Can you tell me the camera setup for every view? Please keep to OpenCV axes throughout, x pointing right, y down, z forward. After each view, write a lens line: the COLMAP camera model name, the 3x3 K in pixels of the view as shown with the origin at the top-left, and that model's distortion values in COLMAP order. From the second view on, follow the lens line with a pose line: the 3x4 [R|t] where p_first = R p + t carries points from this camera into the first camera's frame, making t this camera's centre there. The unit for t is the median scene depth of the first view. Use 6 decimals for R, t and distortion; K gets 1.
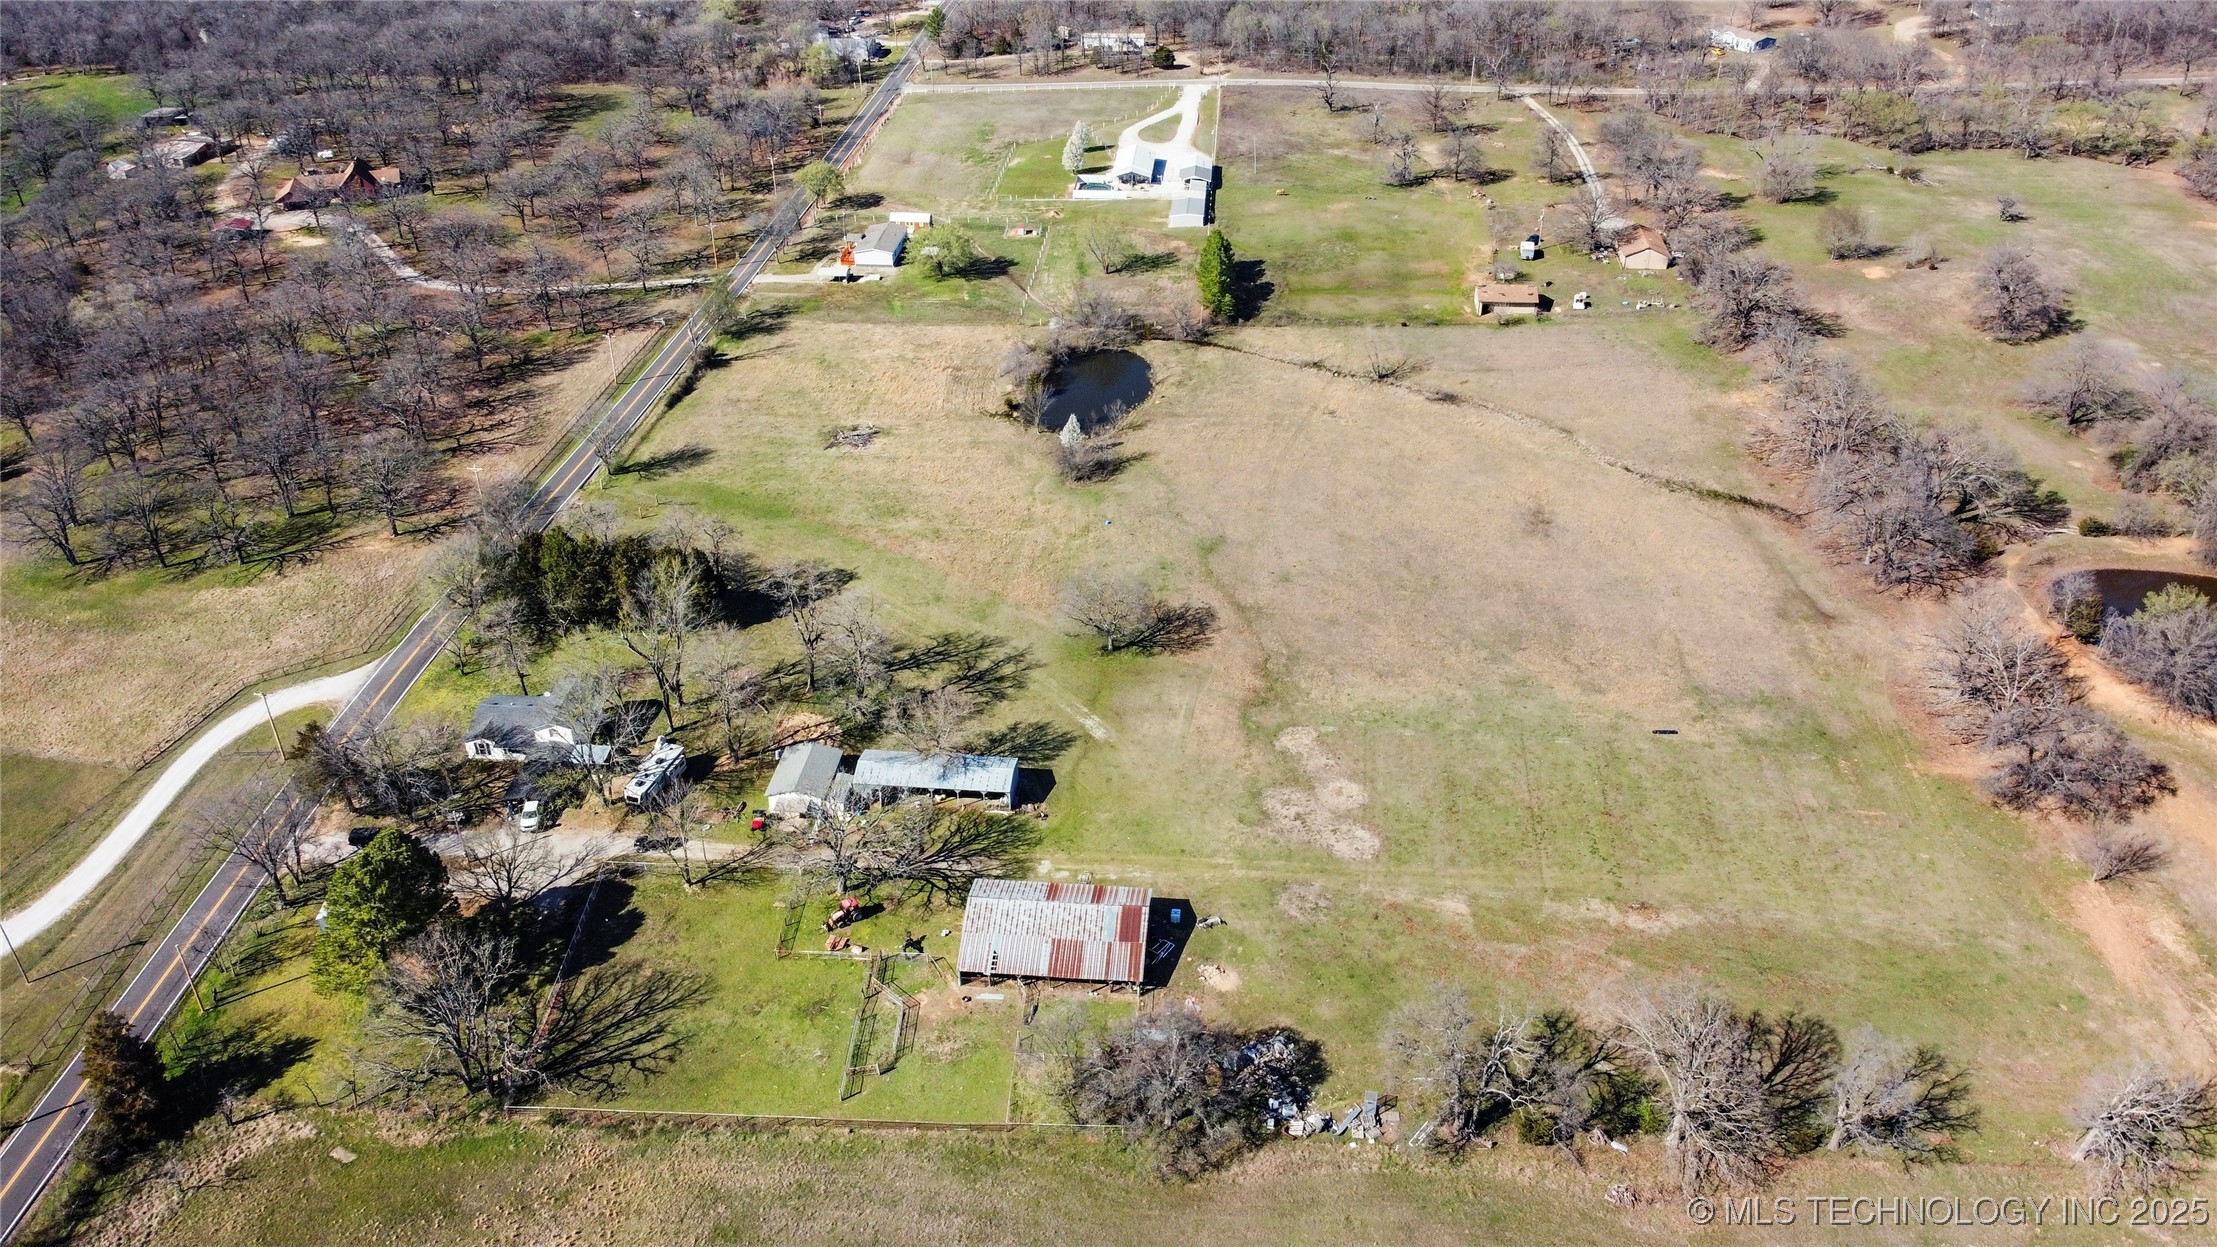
lens RADIAL K [[1676.8, 0, 1108.5], [0, 1676.8, 623.5], [0, 0, 1]] dist [0.003944, 0.005521]
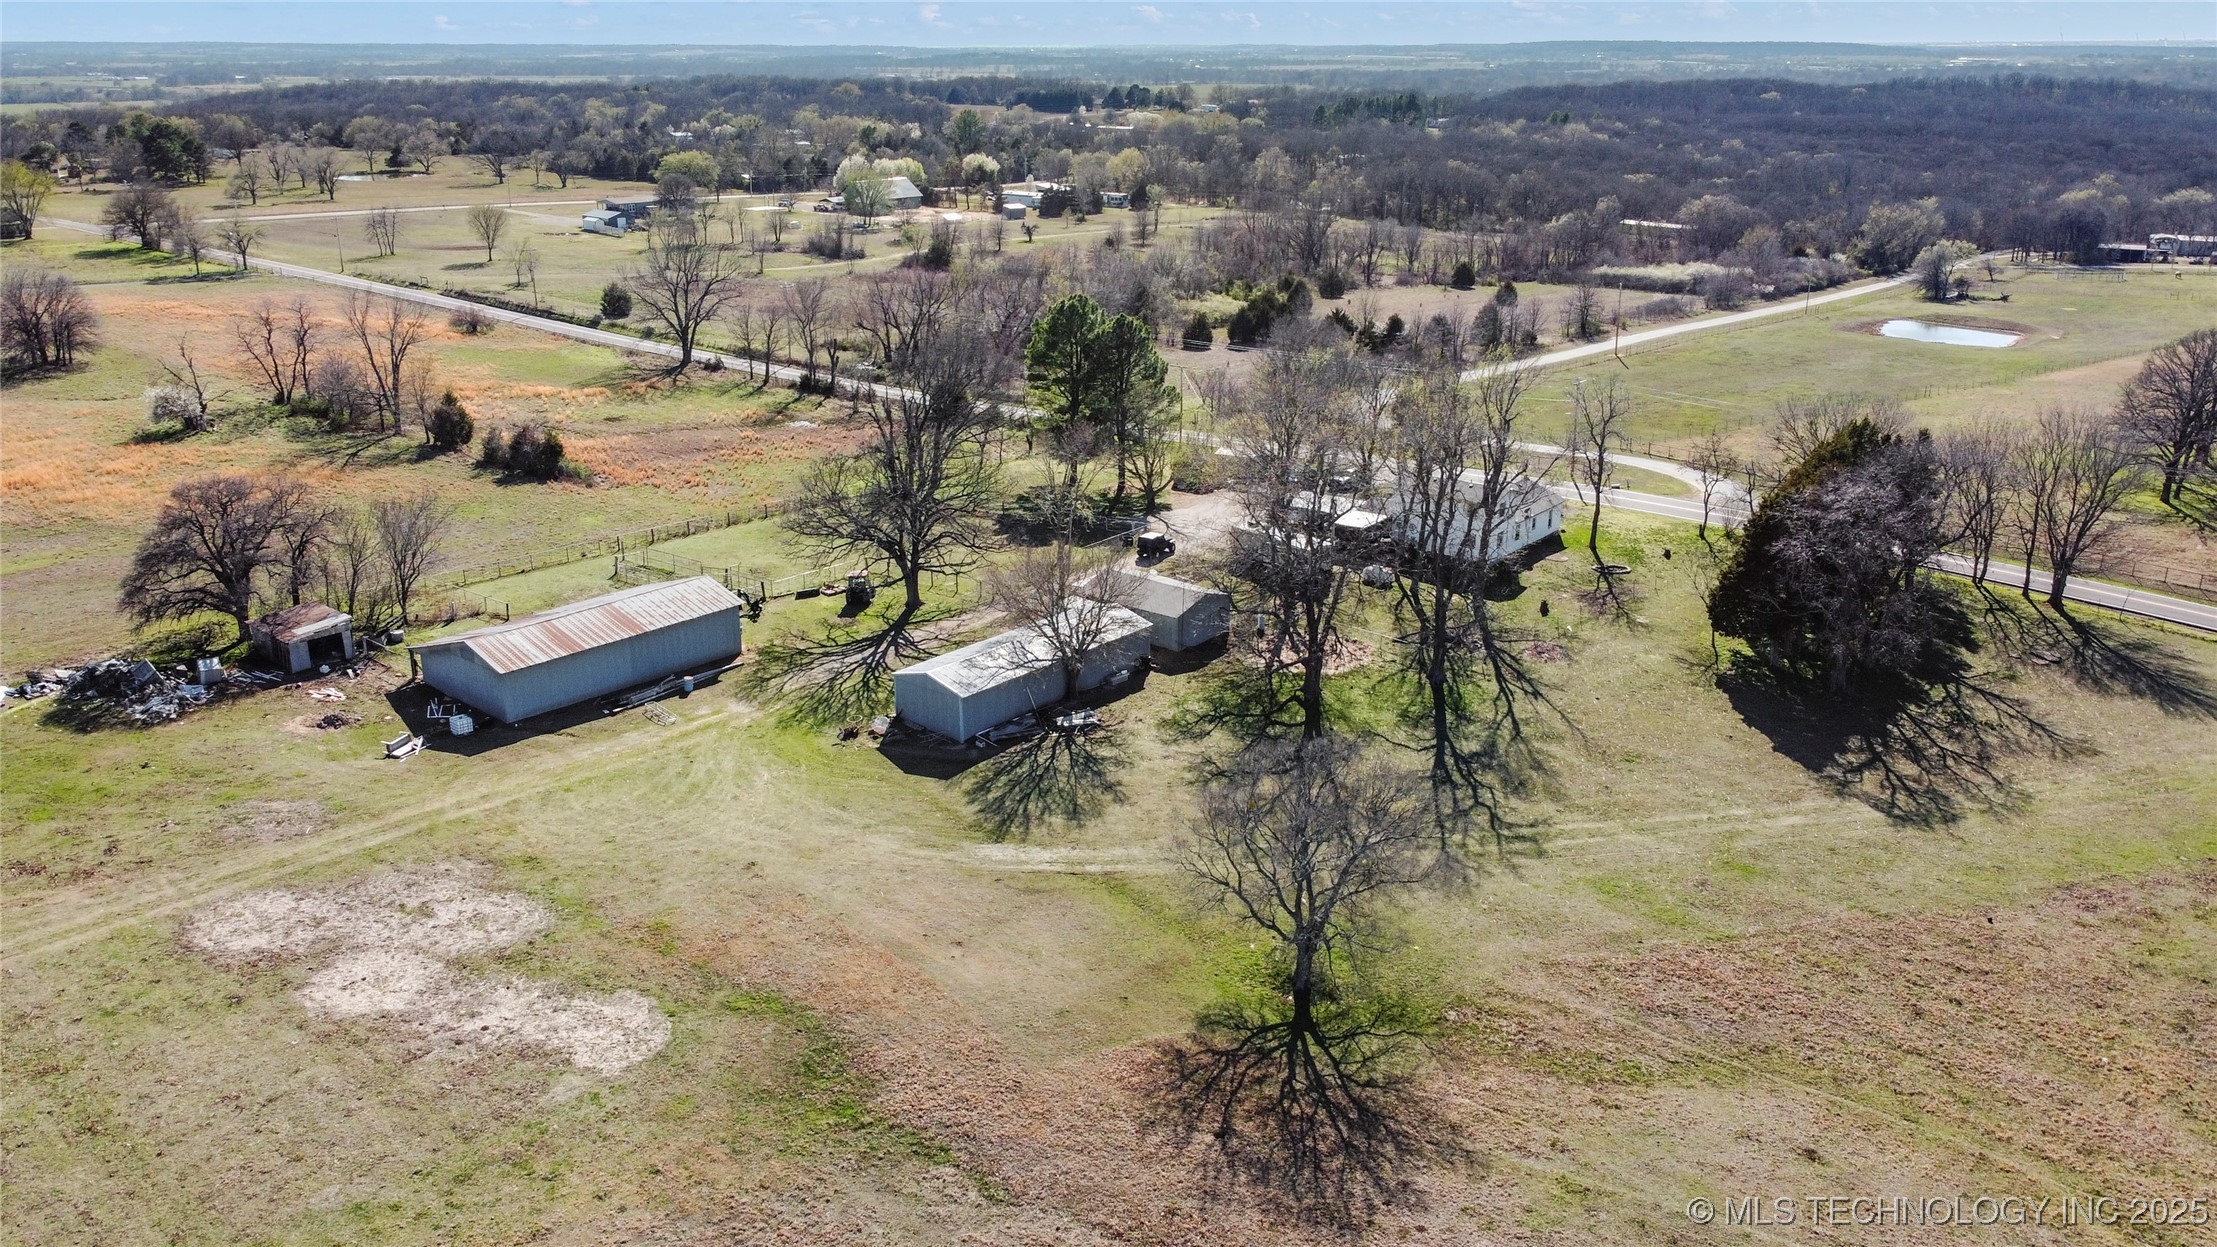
lens RADIAL K [[1757.7, 0, 1108.5], [0, 1757.7, 623.5], [0, 0, 1]] dist [-0.012539, 0.009462]
pose [[-0.574100, 0.269392, -0.773199, 0.287702], [-0.431163, 0.703323, 0.565185, -0.228646], [0.696066, 0.657848, -0.287626, 1.009433]]
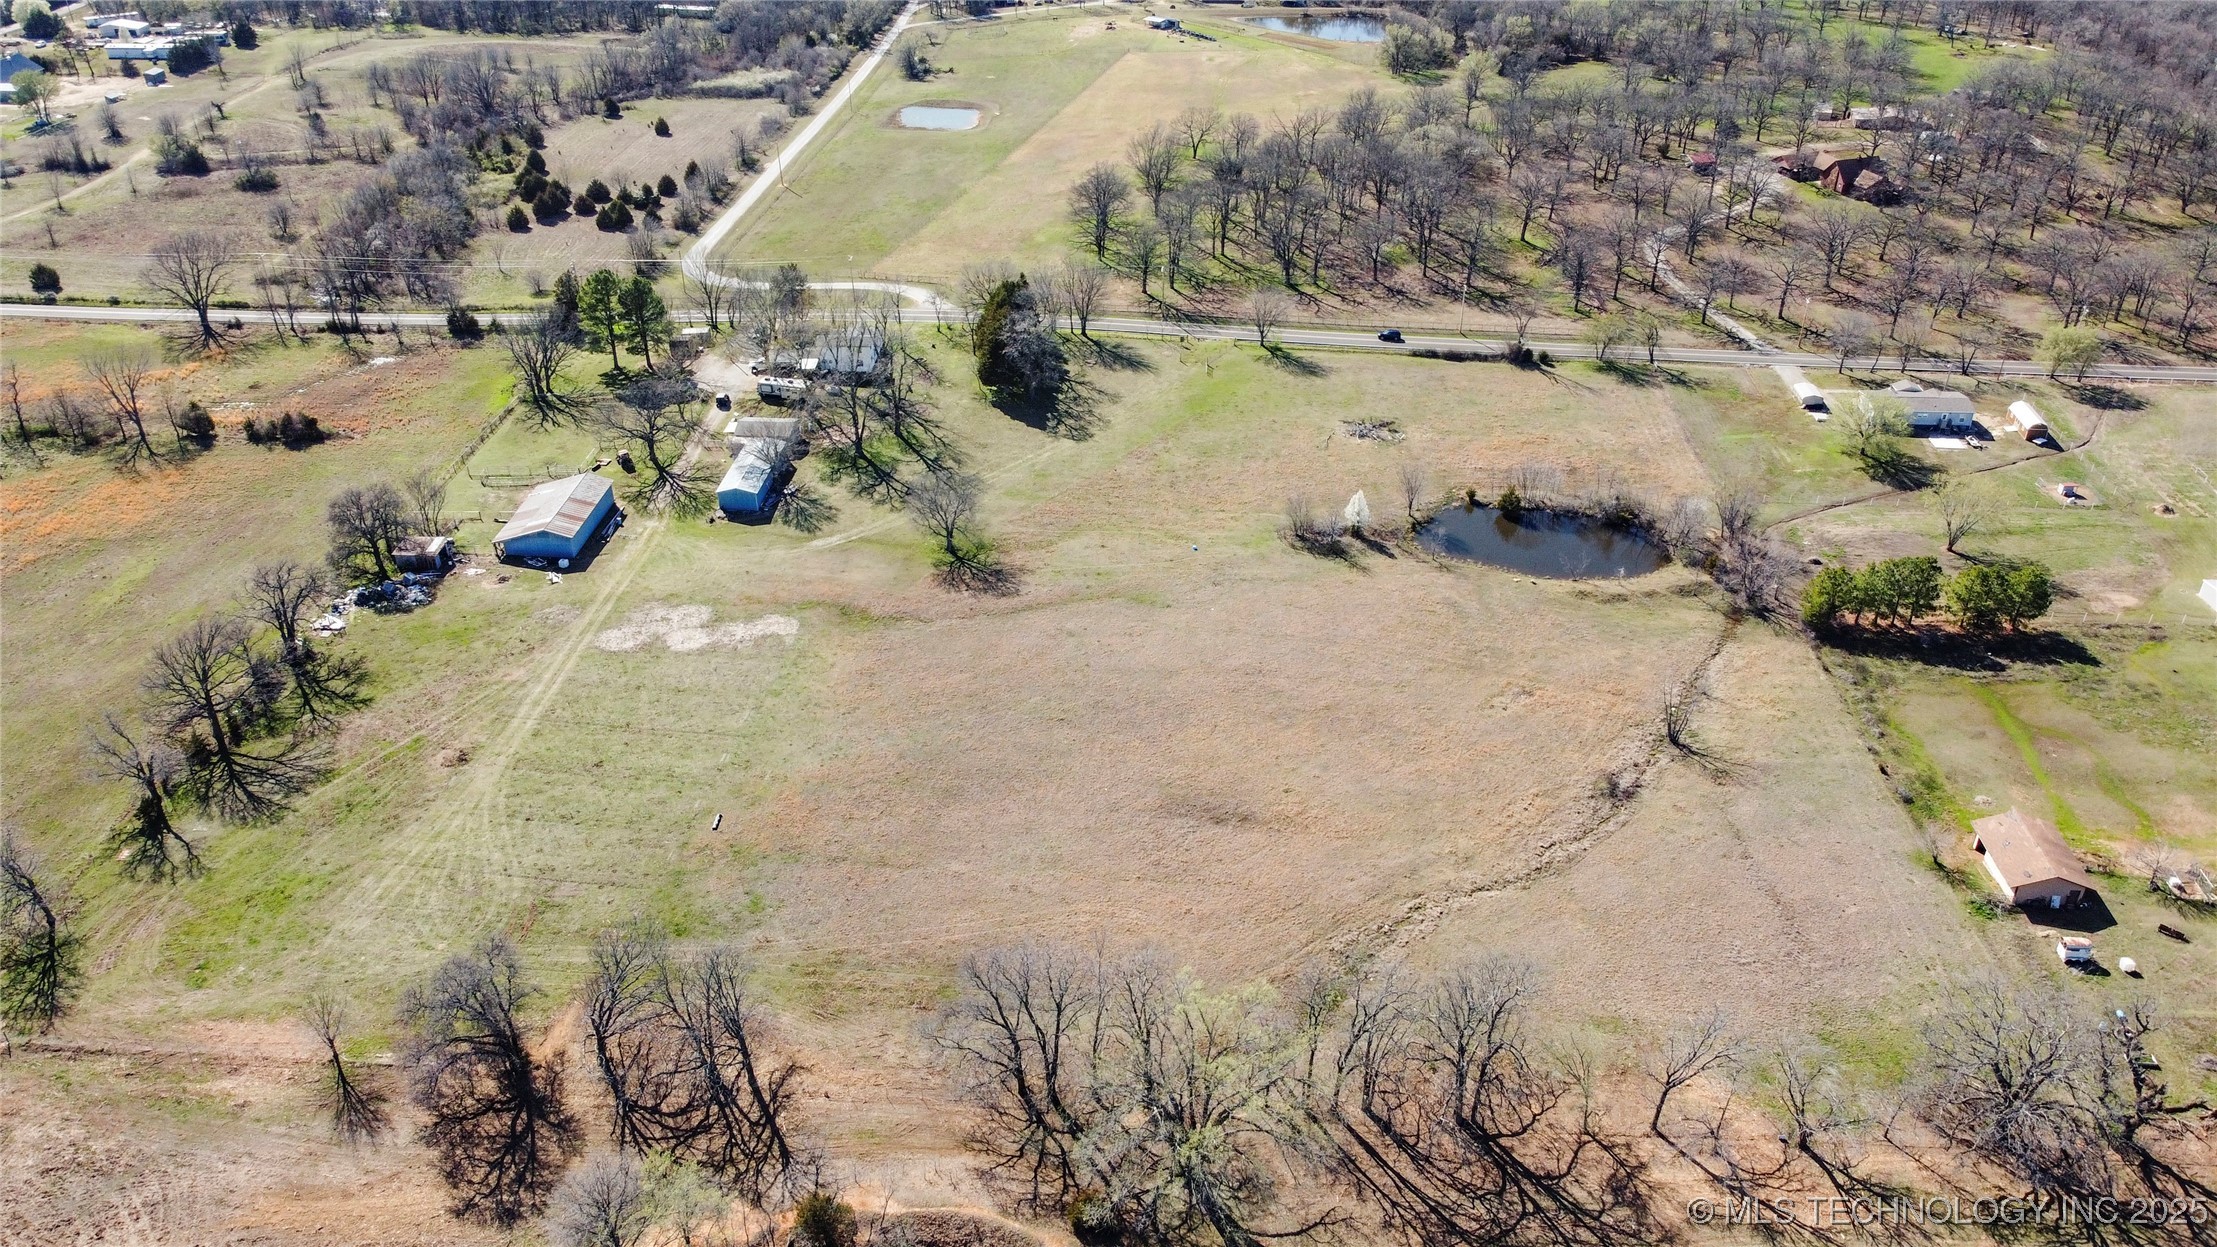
lens RADIAL K [[1662.6, 0, 1136.3], [0, 1662.6, 623.5], [0, 0, 1]] dist [0.015161, 0.012767]
pose [[0.030996, 0.533678, -0.845120, 0.964413], [-0.525243, 0.728068, 0.440497, -0.500049], [0.850388, 0.430239, 0.302877, 0.773773]]
